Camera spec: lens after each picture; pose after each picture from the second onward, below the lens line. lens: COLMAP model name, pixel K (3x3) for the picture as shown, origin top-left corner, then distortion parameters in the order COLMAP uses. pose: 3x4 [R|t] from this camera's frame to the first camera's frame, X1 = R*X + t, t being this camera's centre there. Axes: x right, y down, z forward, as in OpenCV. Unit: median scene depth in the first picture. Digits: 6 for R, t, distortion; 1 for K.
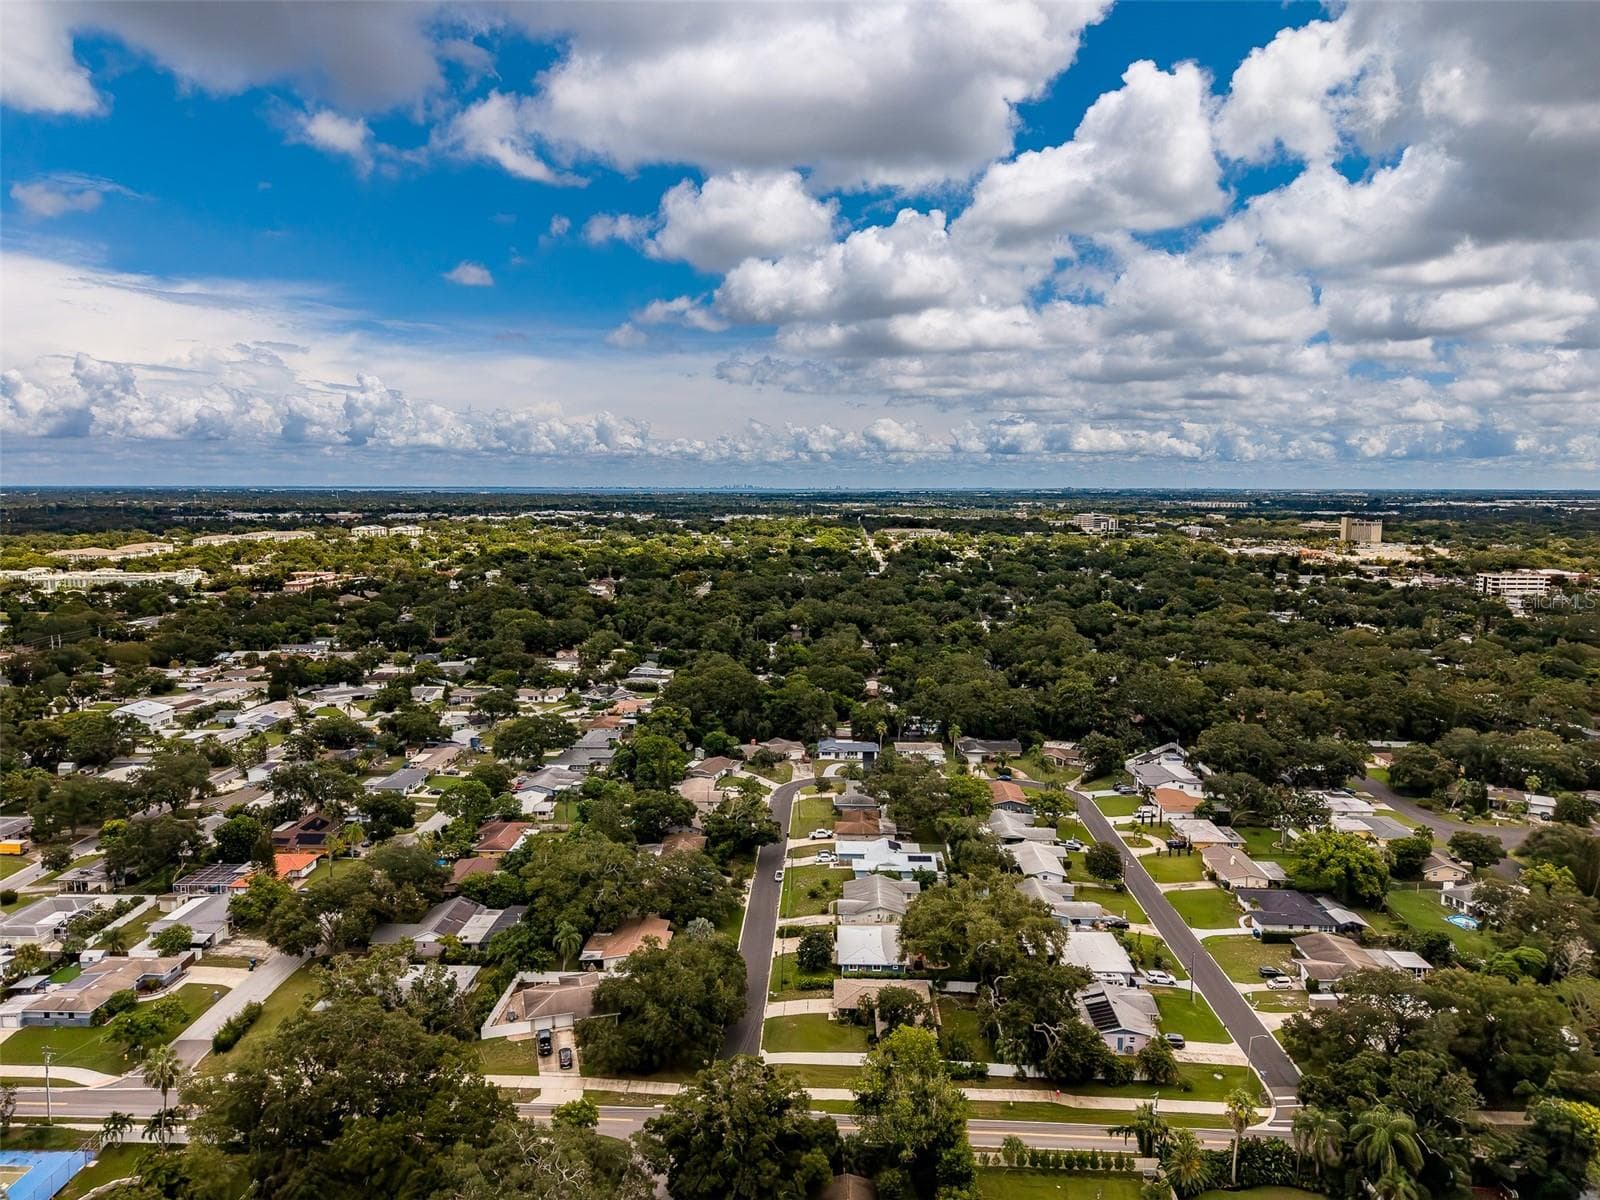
lens RADIAL K [[1072.6, 0, 800.9], [0, 1072.6, 604.3], [0, 0, 1]] dist [0.018641, -0.012302]
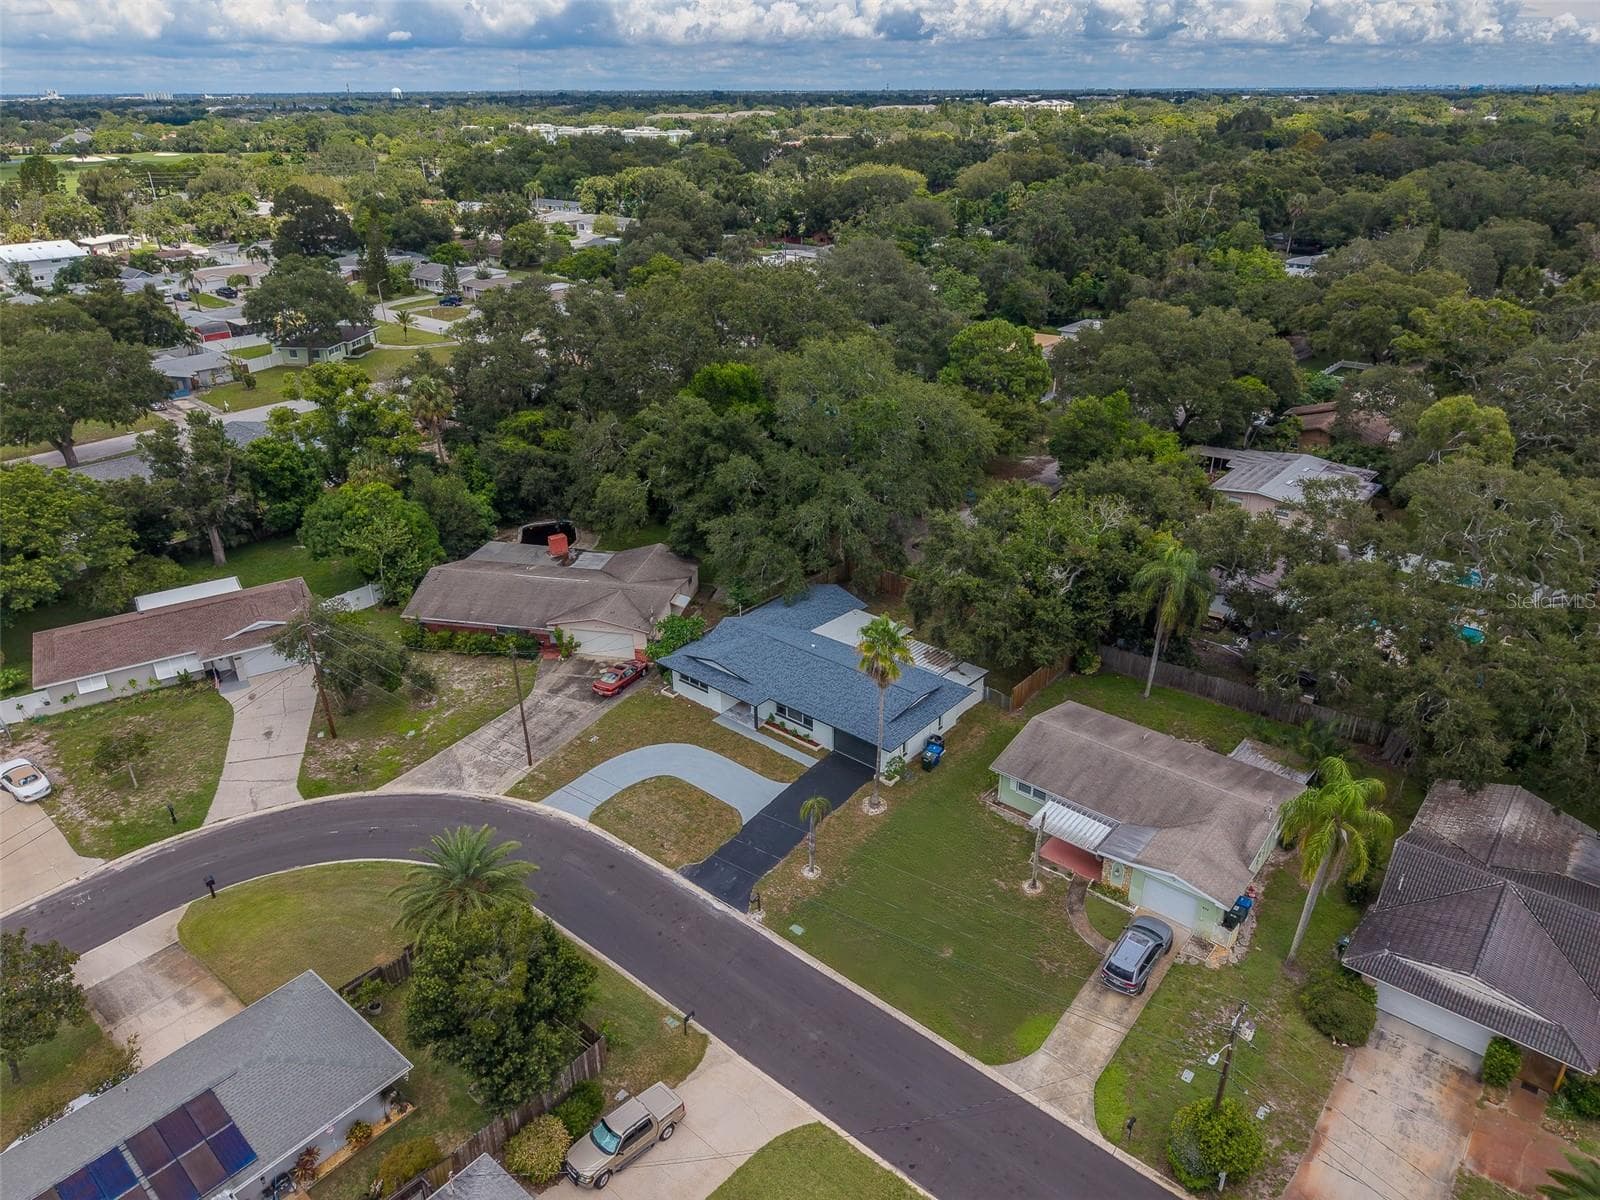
lens RADIAL K [[1072.6, 0, 800.9], [0, 1072.6, 604.3], [0, 0, 1]] dist [0.018641, -0.012302]
pose [[0.783179, 0.264630, -0.562674, 0.156302], [-0.064095, 0.934454, 0.350267, 0.043891], [0.618484, -0.238257, 0.748806, 0.822139]]
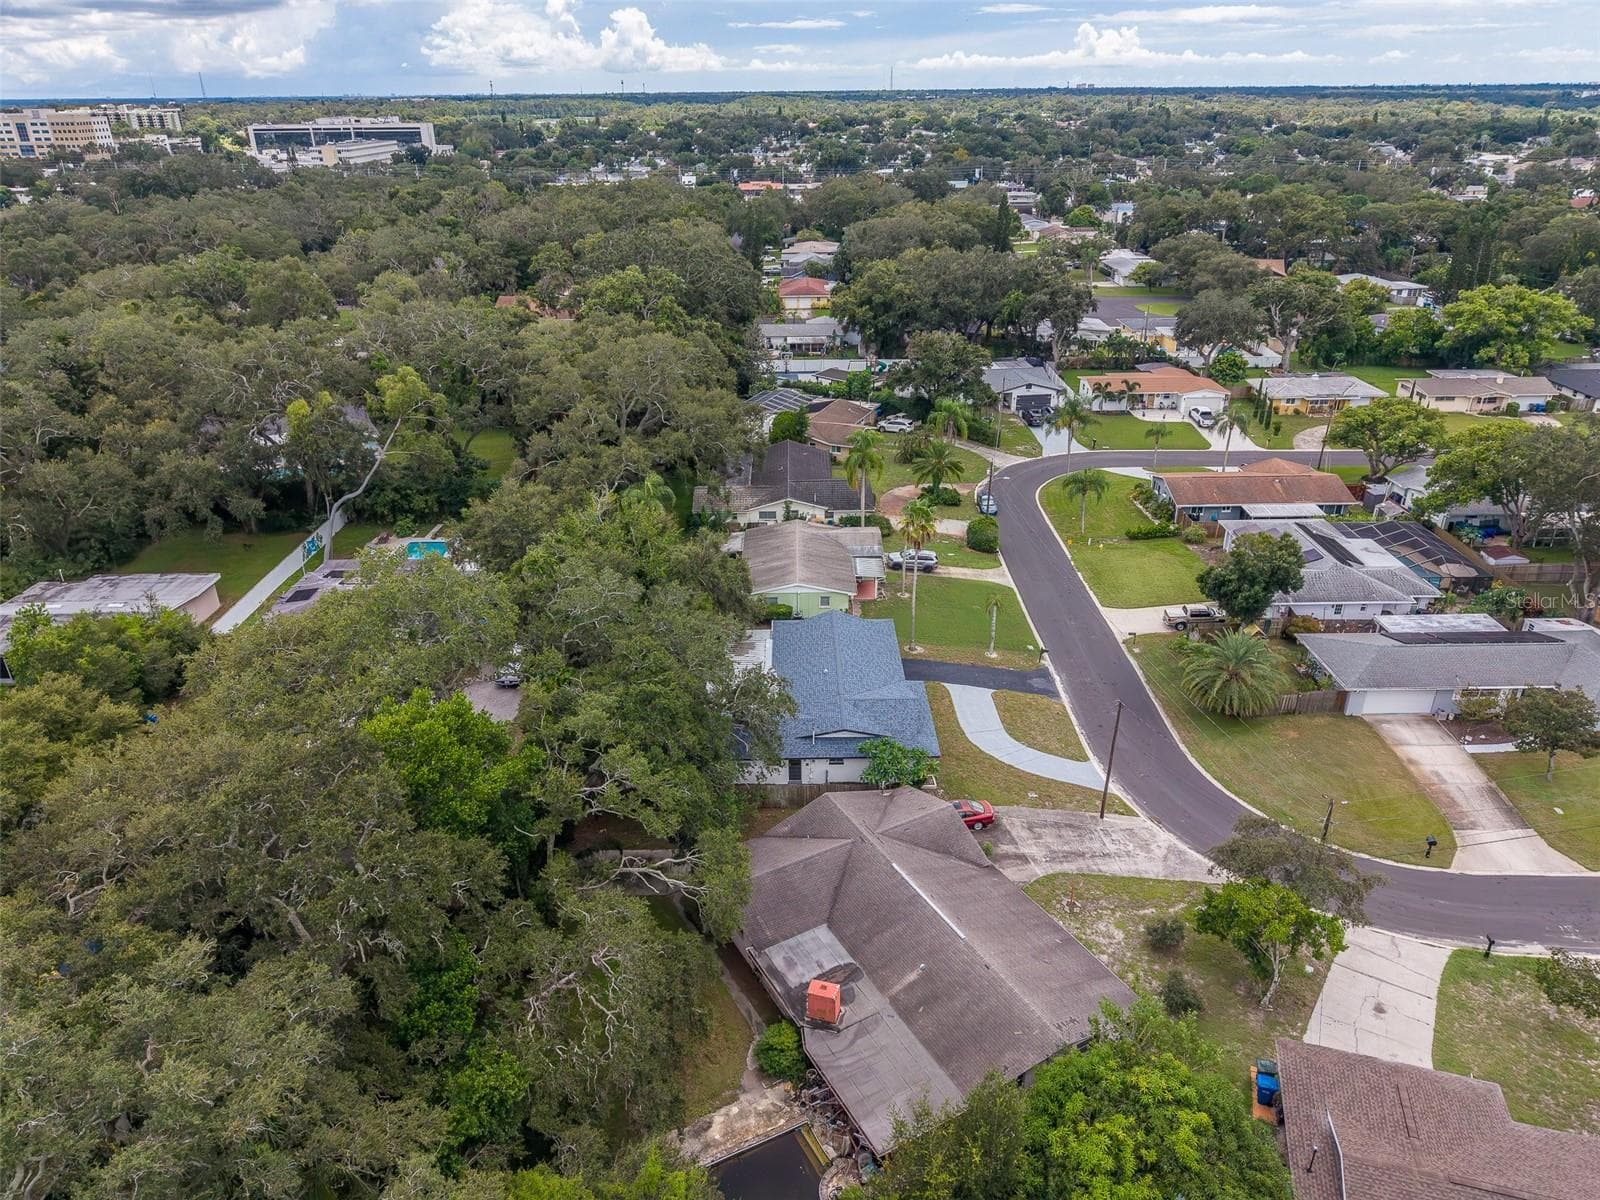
lens RADIAL K [[1071.5, 0, 800.0], [0, 1071.5, 600.0], [0, 0, 1]] dist [0.019459, -0.016430]
pose [[-0.040186, -0.431472, 0.901231, -0.148073], [0.122763, 0.892994, 0.433002, 0.019214], [-0.991622, 0.128039, 0.017083, 0.981822]]
